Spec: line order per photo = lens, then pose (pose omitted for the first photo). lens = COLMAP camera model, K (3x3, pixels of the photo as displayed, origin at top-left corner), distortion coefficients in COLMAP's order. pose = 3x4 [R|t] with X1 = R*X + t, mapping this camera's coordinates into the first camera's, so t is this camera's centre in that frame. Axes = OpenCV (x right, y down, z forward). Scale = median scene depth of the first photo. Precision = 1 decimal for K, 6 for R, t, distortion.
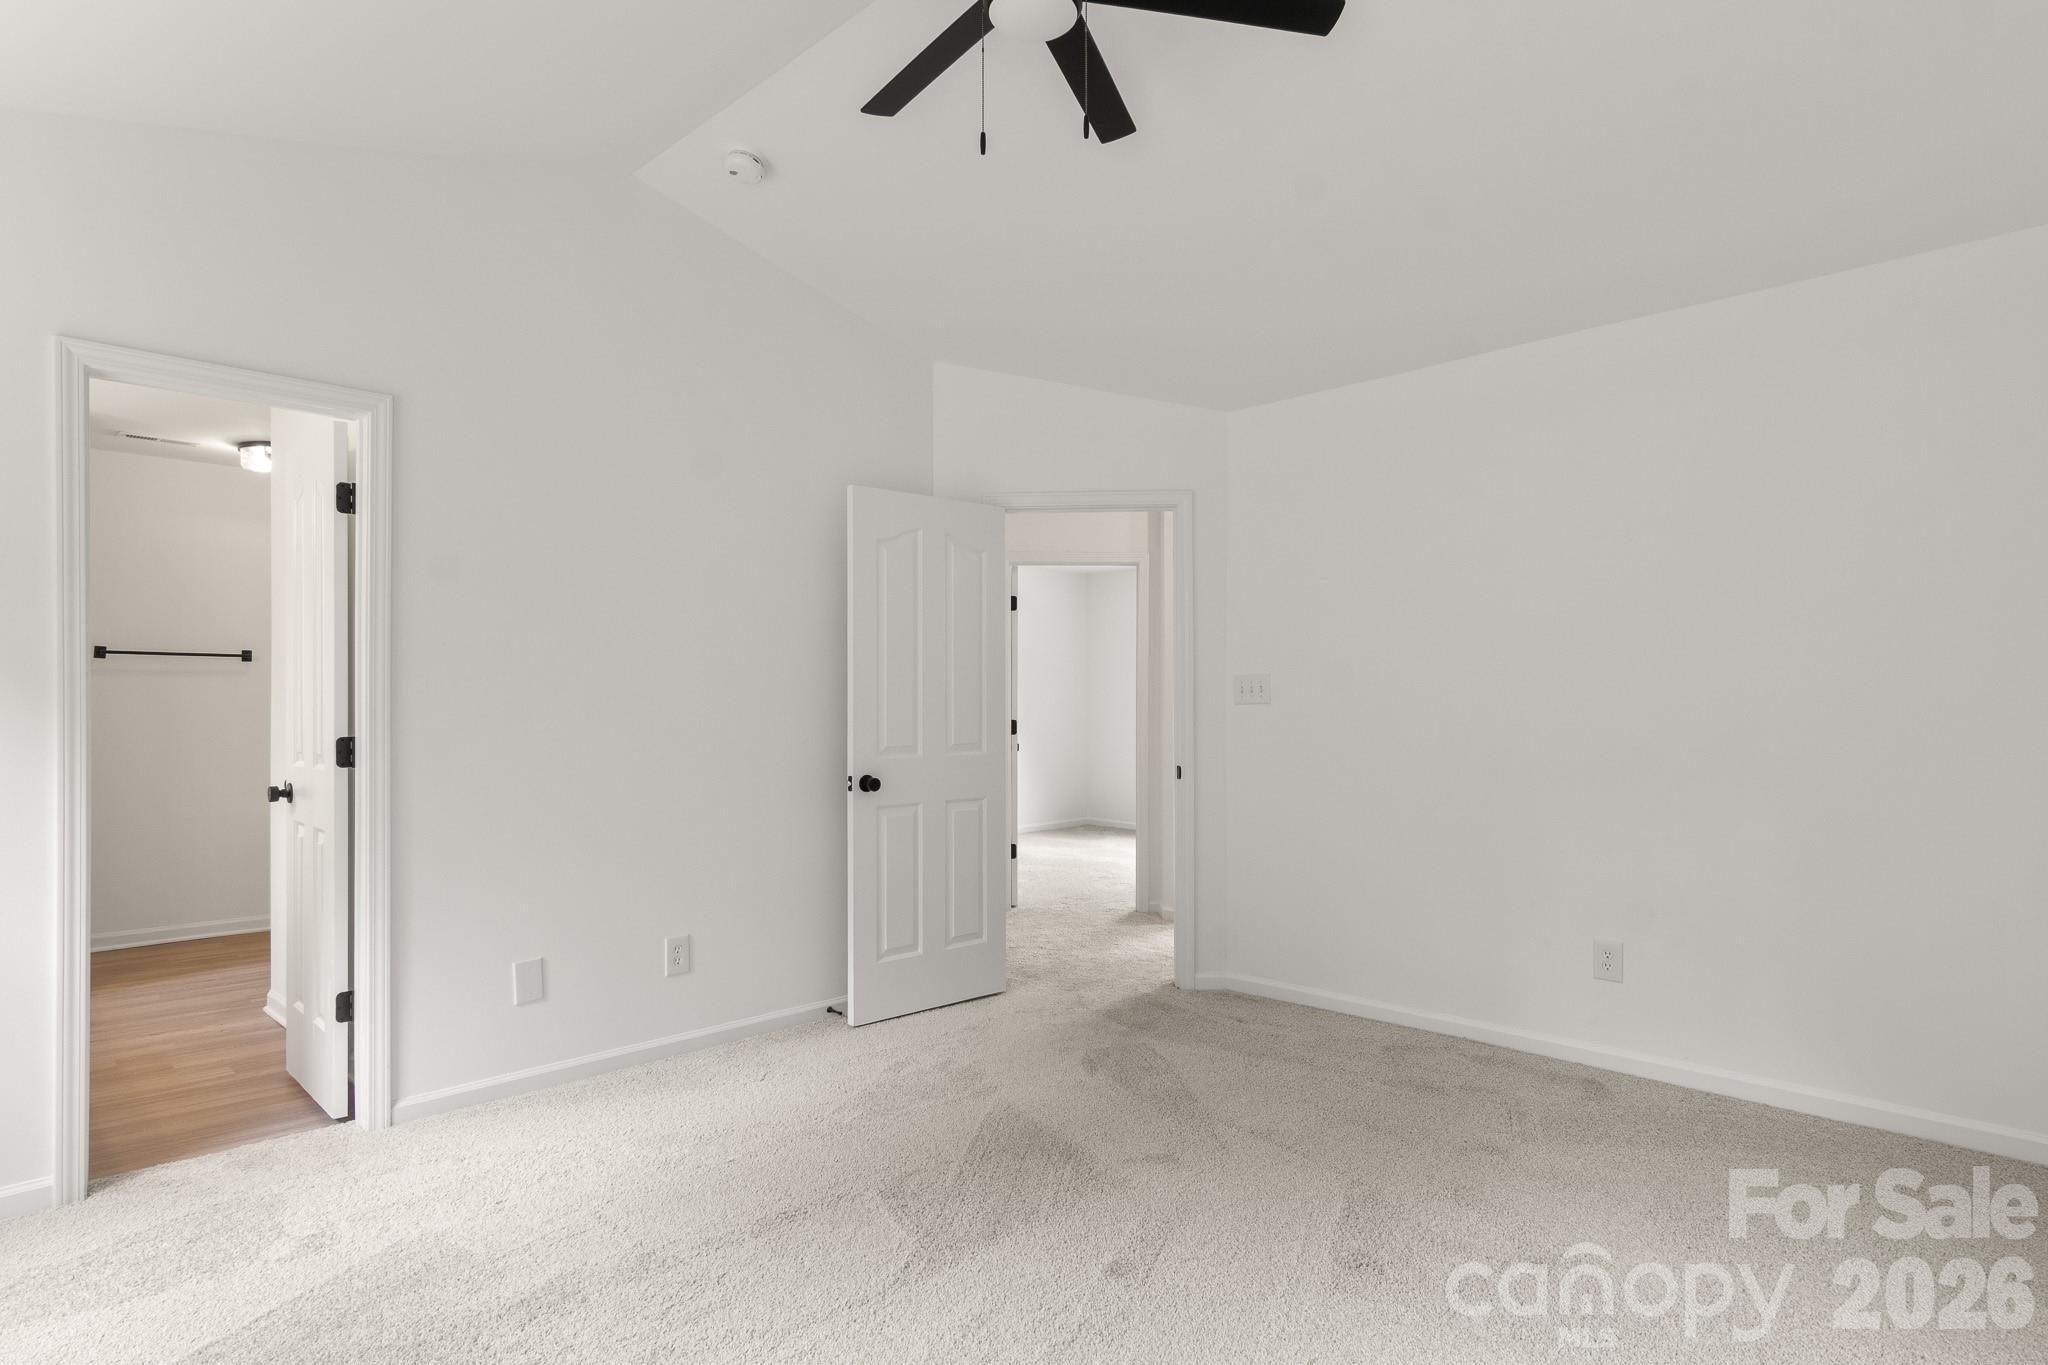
lens RADIAL K [[1055.9, 0, 1015.2], [0, 1055.9, 686.5], [0, 0, 1]] dist [0.003613, 0.002213]
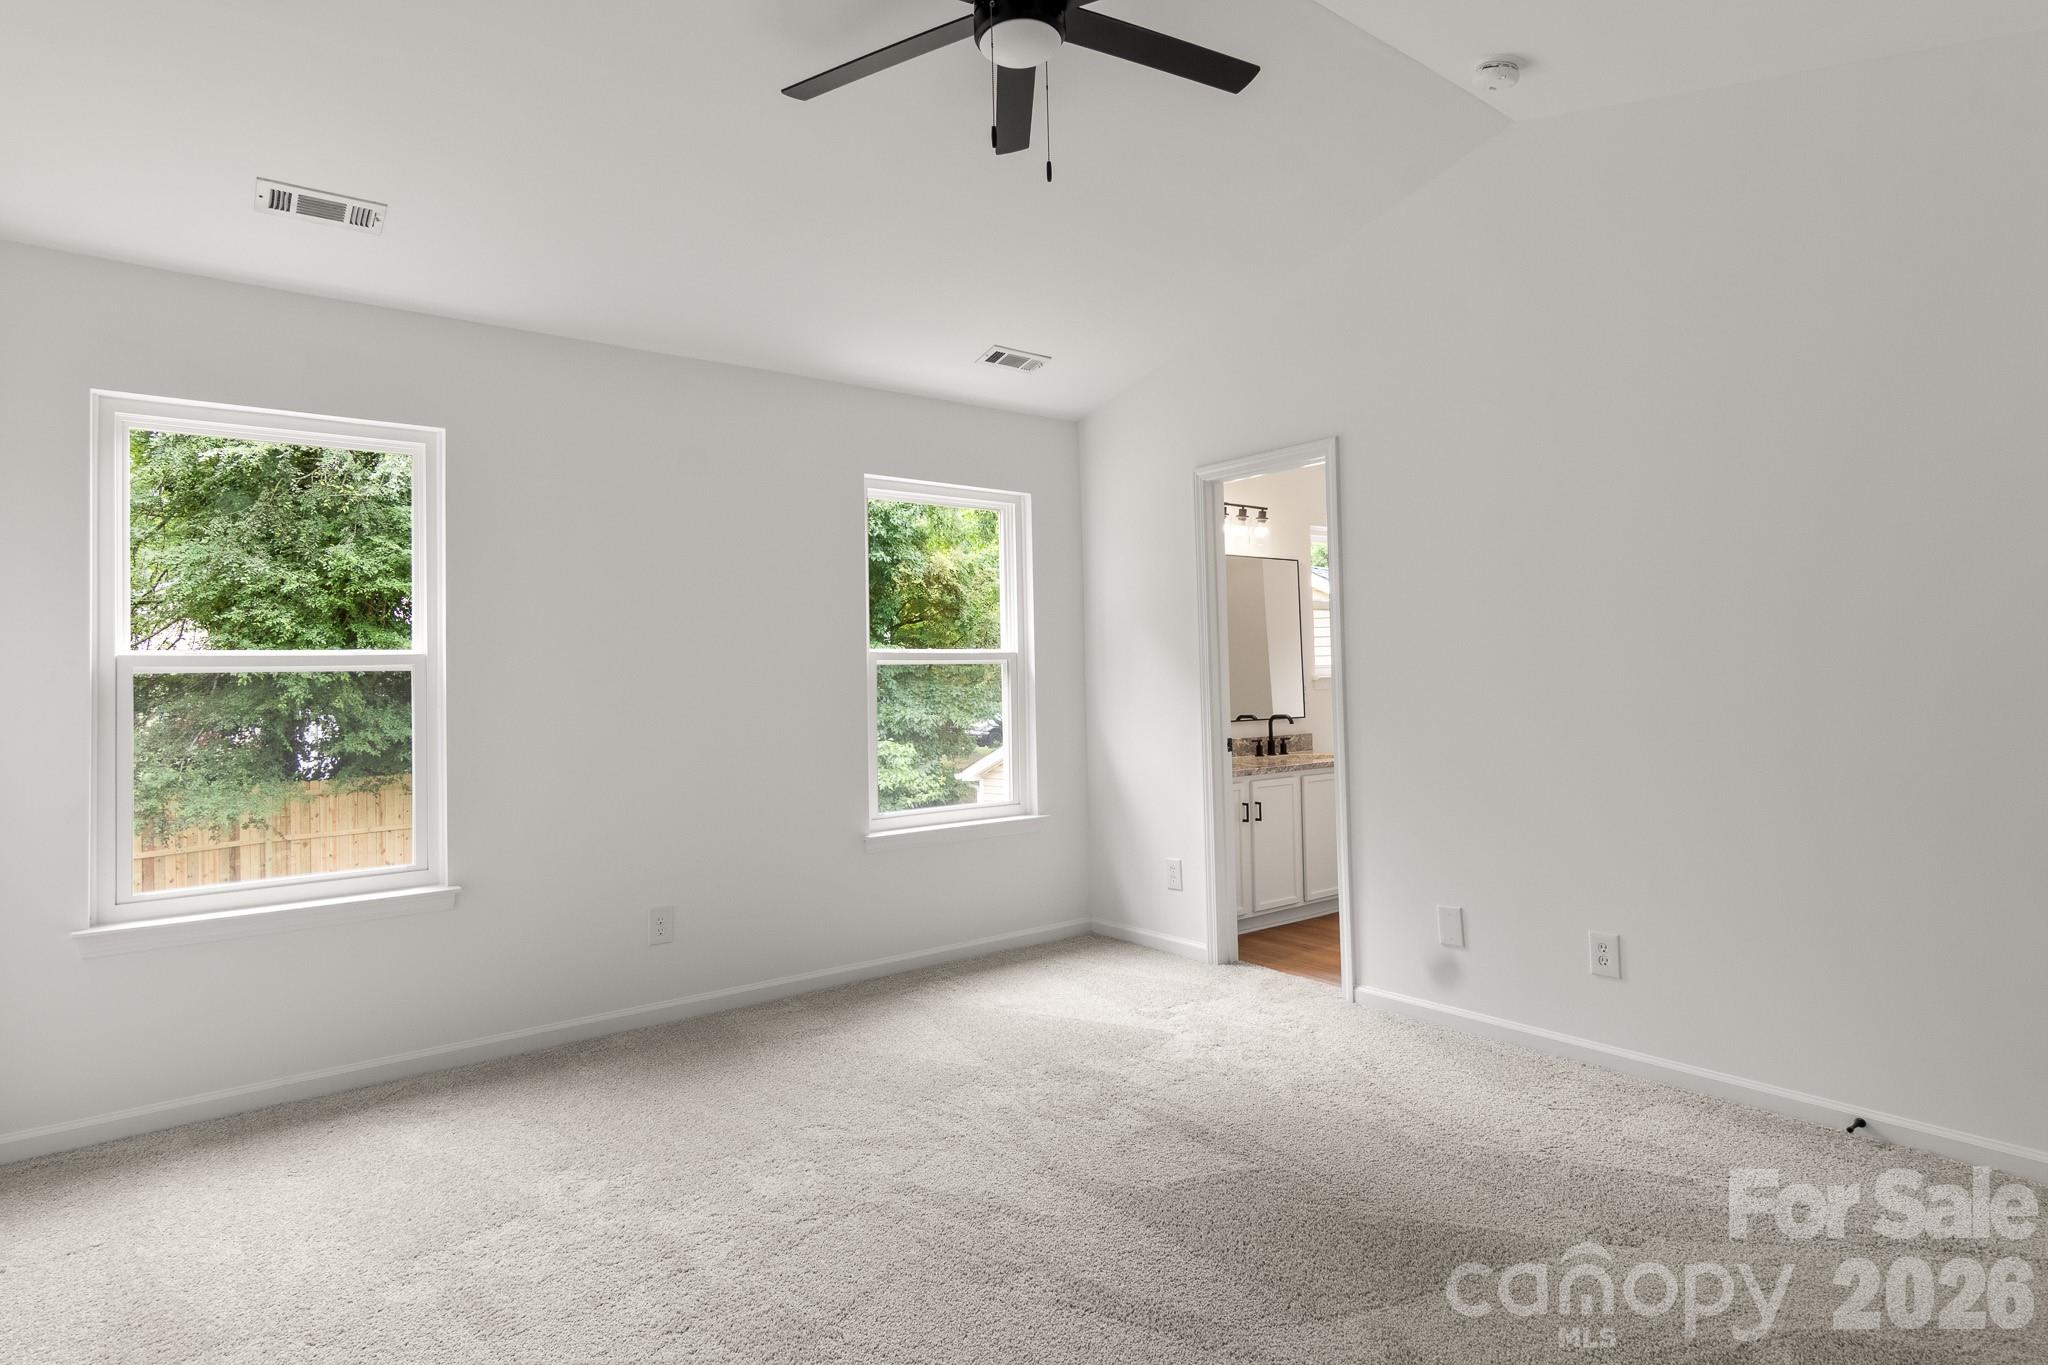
lens RADIAL K [[1070.6, 0, 1012.2], [0, 1070.6, 667.3], [0, 0, 1]] dist [0.002270, 0.000820]
pose [[-0.124953, -0.005495, -0.992147, 0.900146], [0.048620, 0.998749, -0.011655, 0.003110], [0.990971, -0.049695, -0.124530, 0.913523]]
